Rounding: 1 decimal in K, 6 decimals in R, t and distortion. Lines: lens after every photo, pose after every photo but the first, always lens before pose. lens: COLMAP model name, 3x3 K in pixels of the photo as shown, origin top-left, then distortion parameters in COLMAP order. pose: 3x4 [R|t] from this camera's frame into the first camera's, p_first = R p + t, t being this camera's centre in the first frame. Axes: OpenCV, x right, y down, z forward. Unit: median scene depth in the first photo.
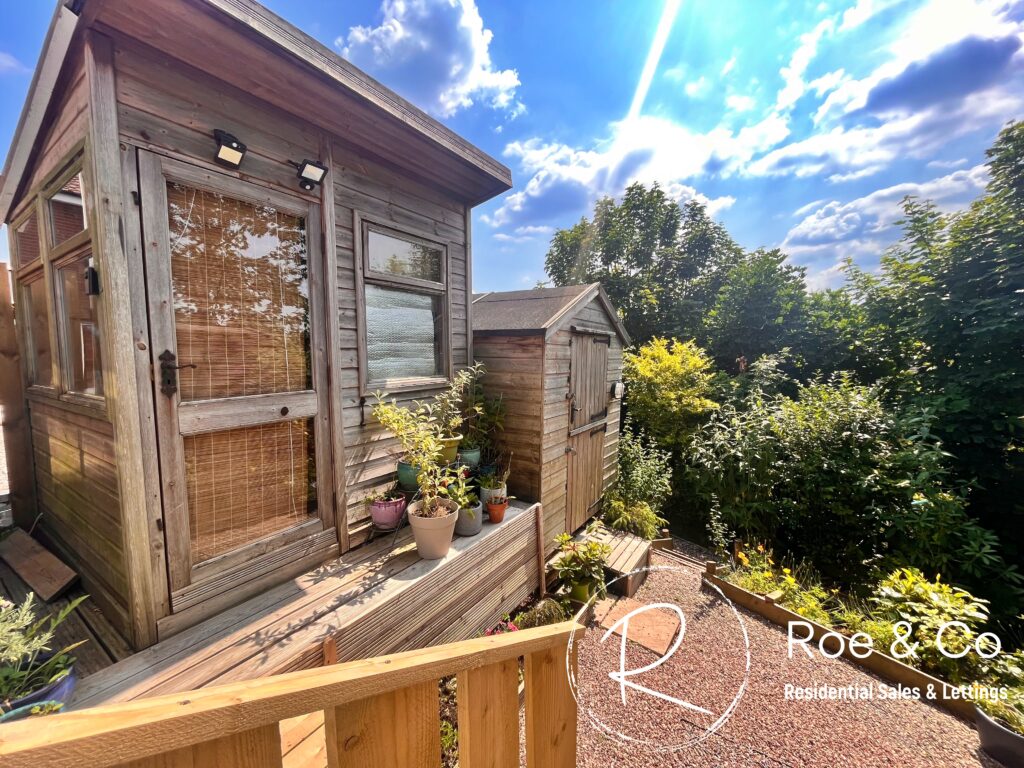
lens RADIAL K [[414.8, 0, 511.4], [0, 414.8, 379.0], [0, 0, 1]] dist [-0.000166, -0.001121]
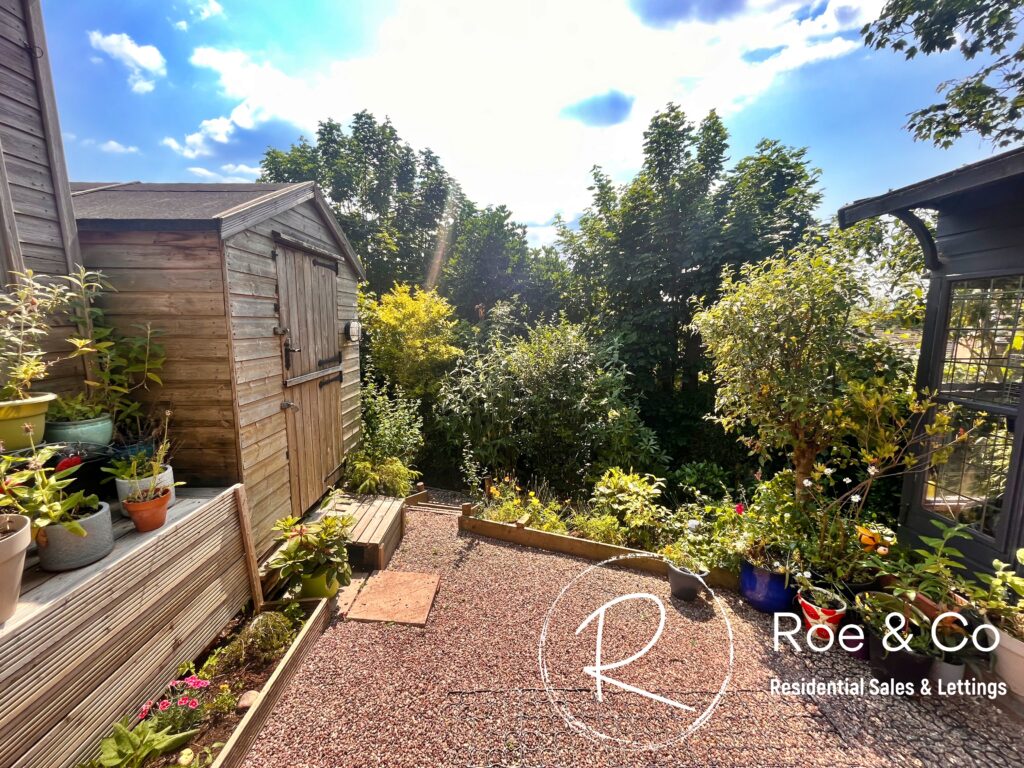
lens RADIAL K [[414.8, 0, 512.0], [0, 414.8, 378.0], [0, 0, 1]] dist [-0.000166, -0.001121]
pose [[0.831095, -0.086138, 0.549418, 0.068360], [0.043526, 0.994976, 0.090152, 0.070845], [-0.554424, -0.051011, 0.830670, 0.162240]]
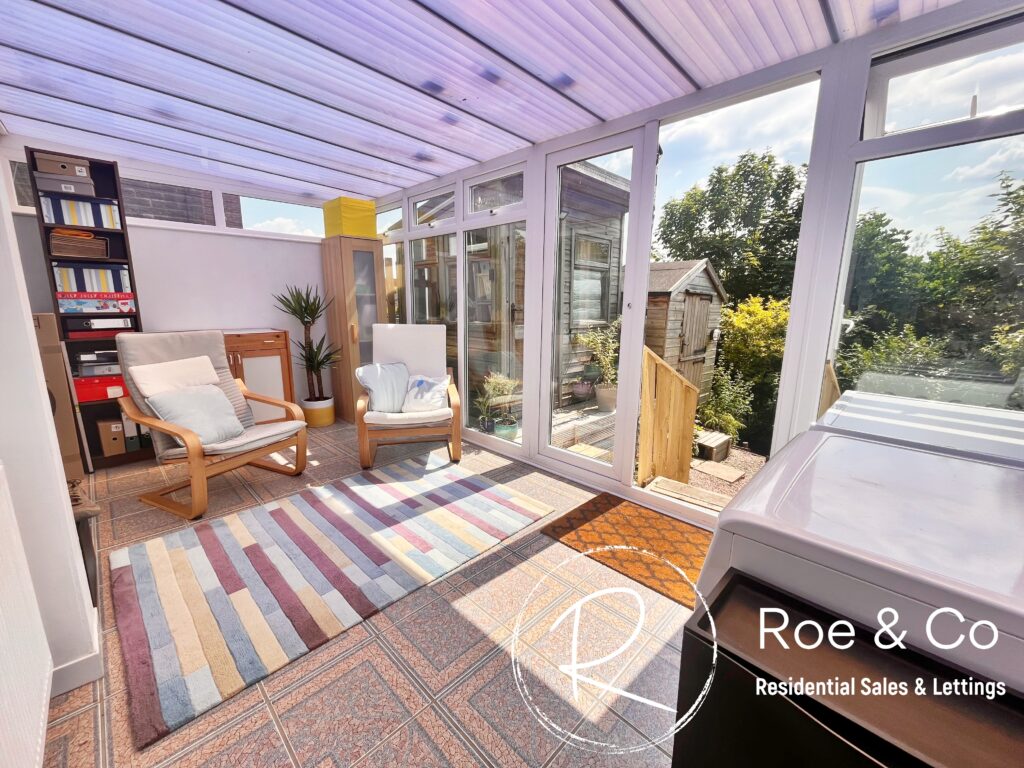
lens RADIAL K [[414.8, 0, 512.5], [0, 414.8, 381.5], [0, 0, 1]] dist [-0.000166, -0.001121]
pose [[0.979092, 0.046340, -0.198069, -0.156115], [-0.023860, 0.993147, 0.114410, 0.048452], [0.202013, -0.107293, 0.973488, -0.625652]]
